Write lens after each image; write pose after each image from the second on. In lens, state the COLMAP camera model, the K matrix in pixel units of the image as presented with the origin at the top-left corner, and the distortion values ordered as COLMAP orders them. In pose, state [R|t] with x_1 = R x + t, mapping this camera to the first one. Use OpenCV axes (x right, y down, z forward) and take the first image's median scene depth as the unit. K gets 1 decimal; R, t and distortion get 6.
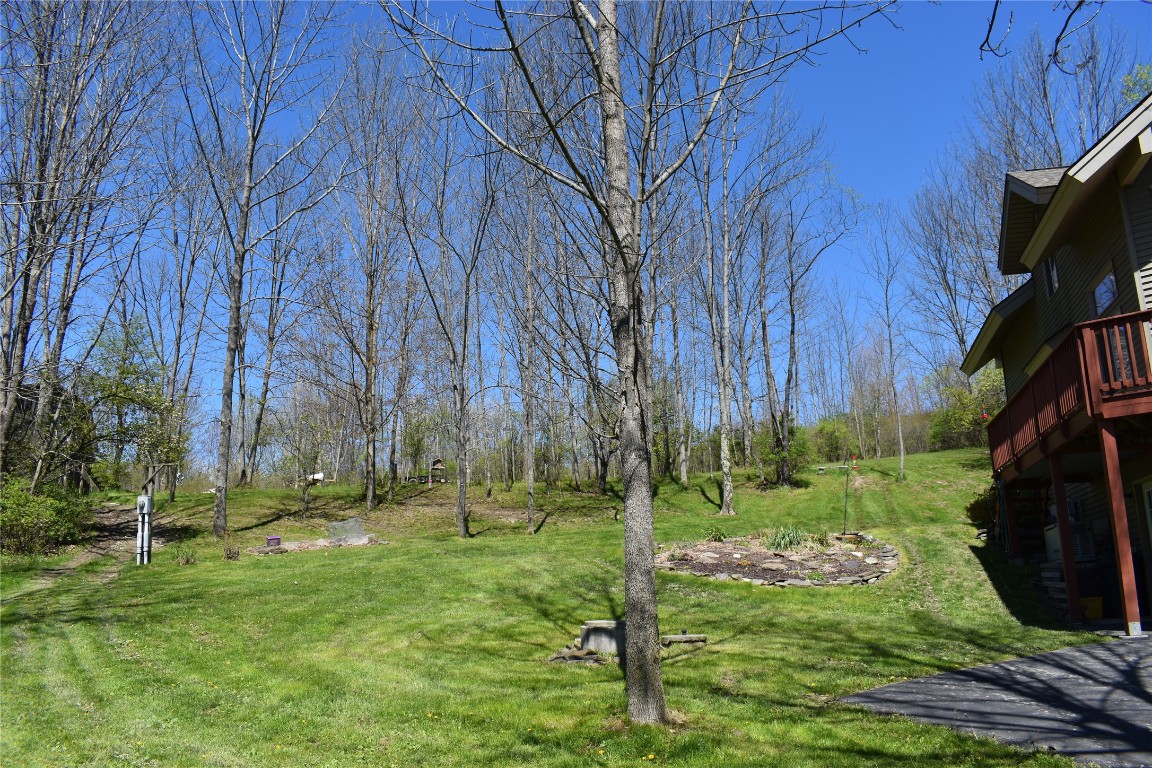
lens RADIAL K [[893.3, 0, 575.0], [0, 893.3, 377.8], [0, 0, 1]] dist [-0.099925, 0.017334]
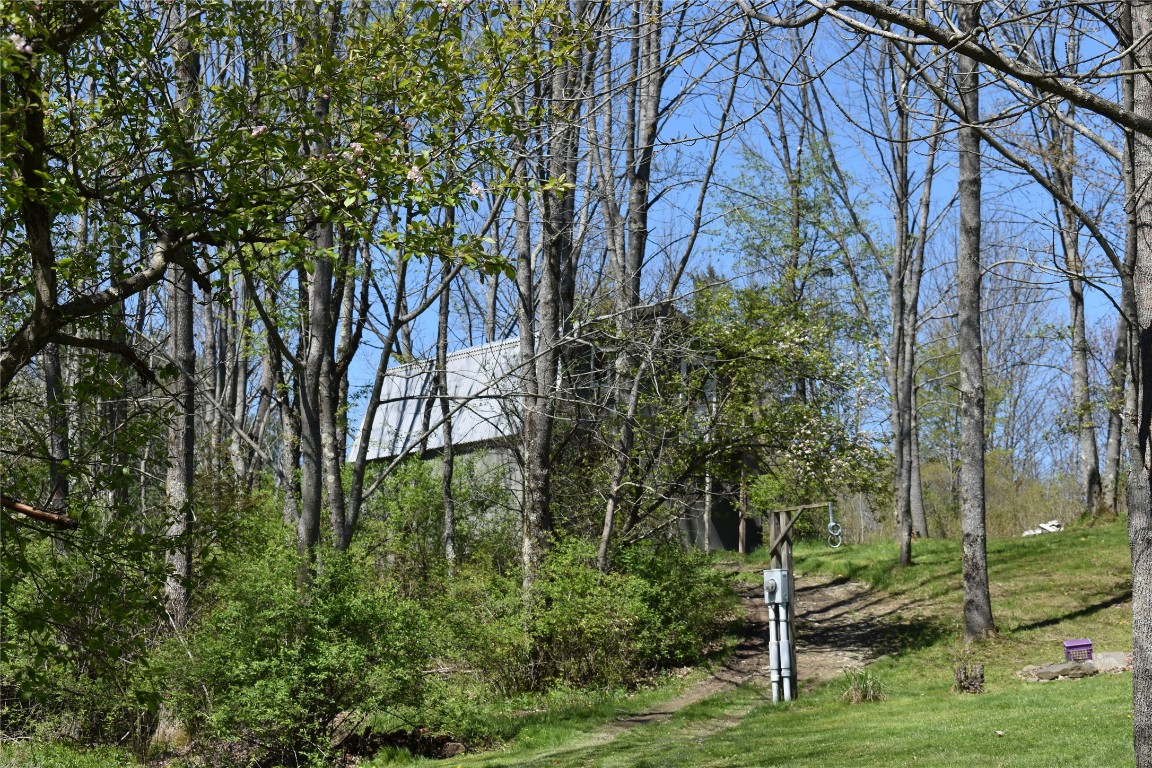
lens RADIAL K [[2608.6, 0, 575.9], [0, 2608.6, 384.6], [0, 0, 1]] dist [0.102141, 0.000000]
pose [[0.816953, -0.064352, -0.573102, 0.244749], [0.113529, 0.992255, 0.050419, -0.051919], [0.565419, -0.106254, 0.817931, -0.257130]]
